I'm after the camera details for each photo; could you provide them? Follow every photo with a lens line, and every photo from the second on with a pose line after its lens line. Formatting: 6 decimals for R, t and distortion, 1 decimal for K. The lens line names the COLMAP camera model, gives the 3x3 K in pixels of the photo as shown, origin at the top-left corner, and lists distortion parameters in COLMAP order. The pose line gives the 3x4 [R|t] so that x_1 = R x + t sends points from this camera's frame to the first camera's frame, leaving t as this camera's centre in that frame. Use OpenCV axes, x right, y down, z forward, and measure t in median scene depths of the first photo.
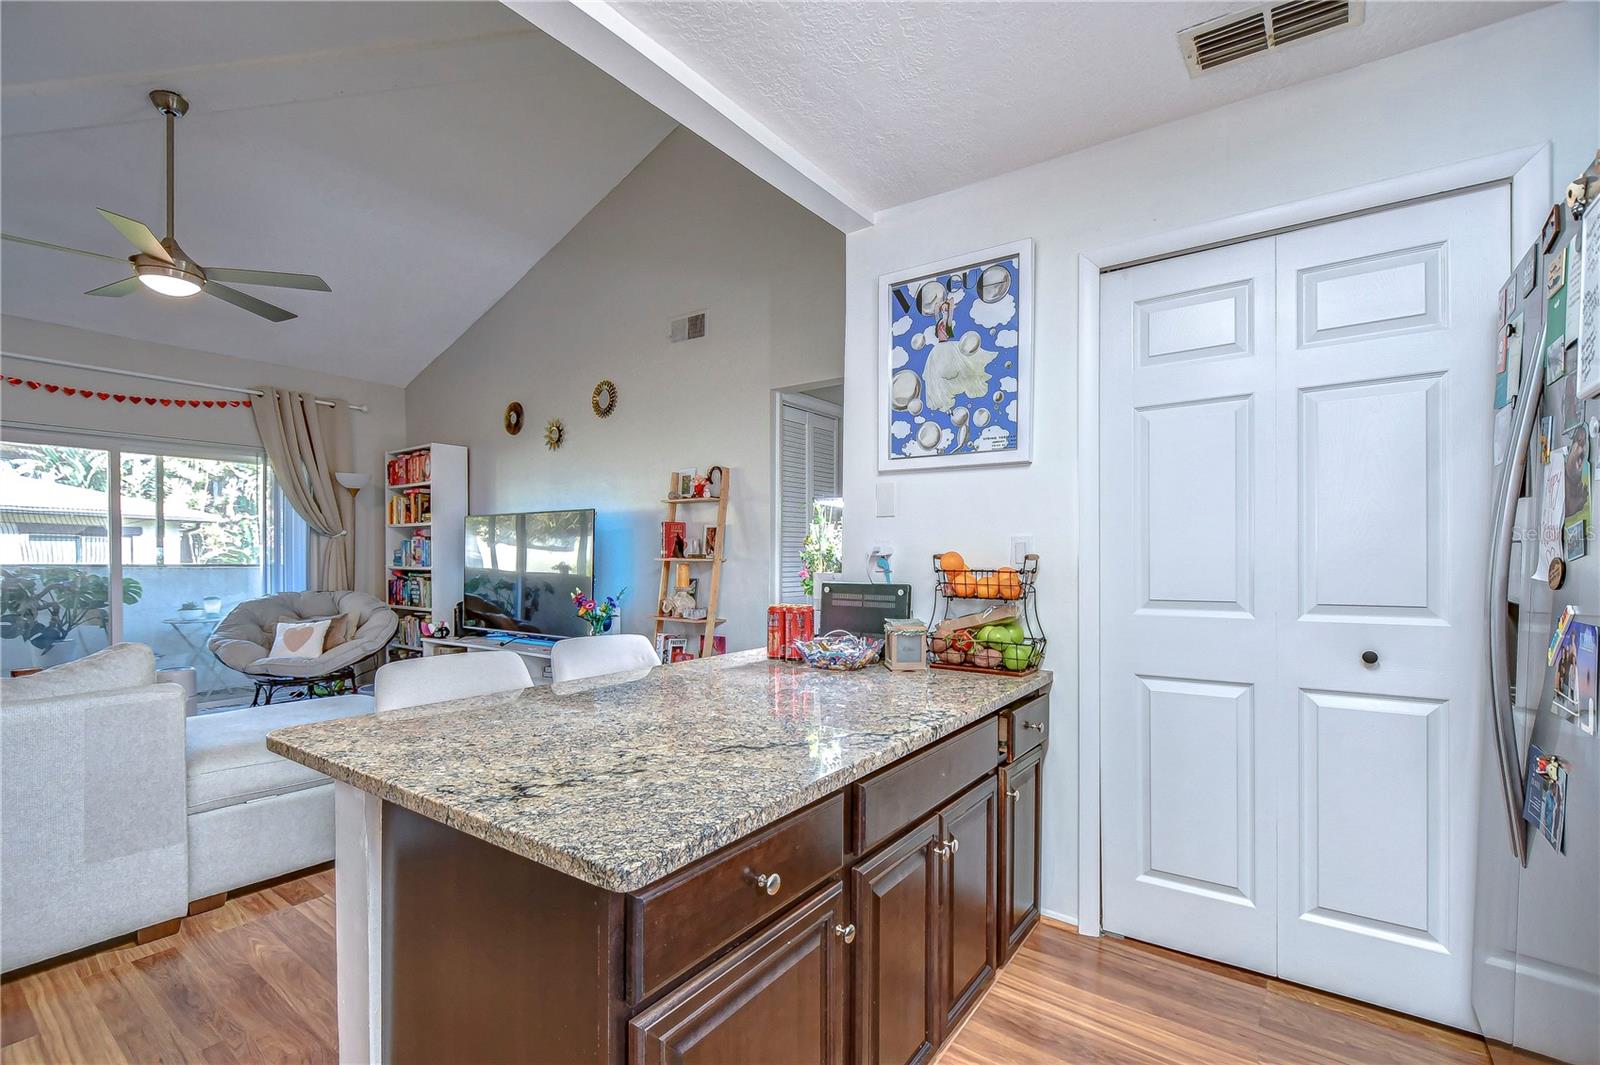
lens RADIAL K [[694.5, 0, 800.0], [0, 694.5, 562.3], [0, 0, 1]] dist [-0.000787, -0.000262]
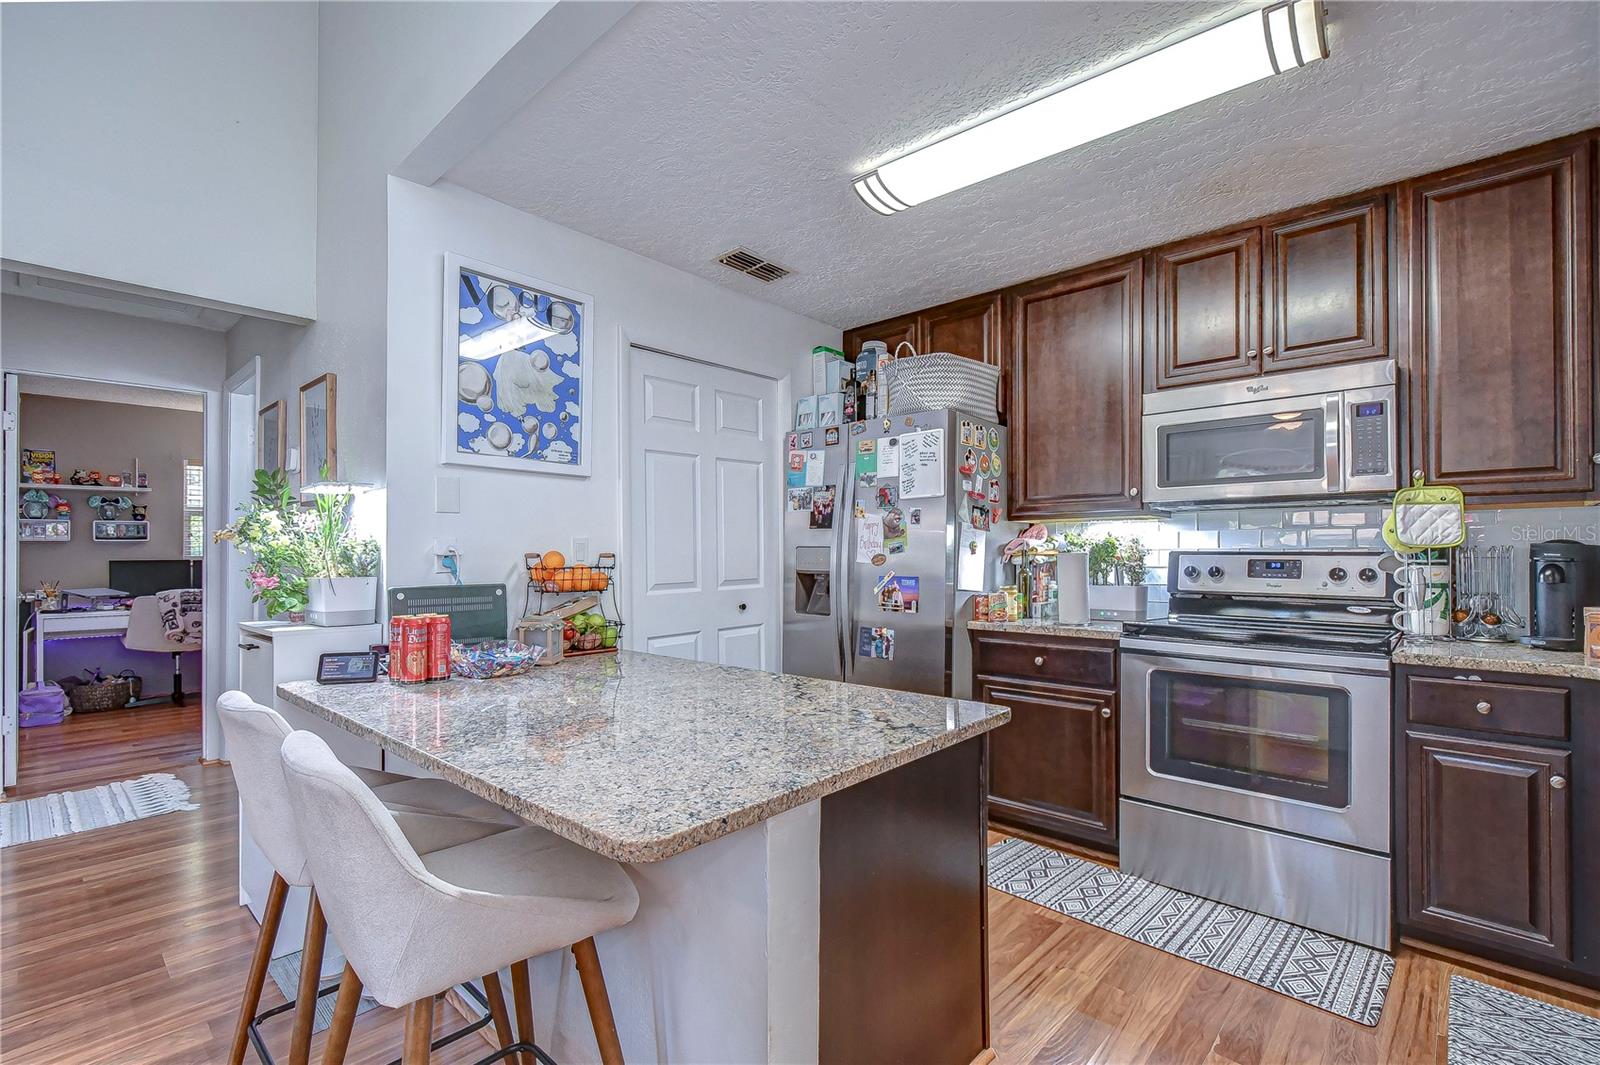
lens RADIAL K [[727.0, 0, 799.0], [0, 727.0, 546.1], [0, 0, 1]] dist [-0.018002, -0.000752]
pose [[0.115987, 0.004999, 0.993238, -0.852973], [0.008896, 0.999942, -0.006071, -0.012492], [-0.993211, 0.009540, 0.115936, 0.469013]]
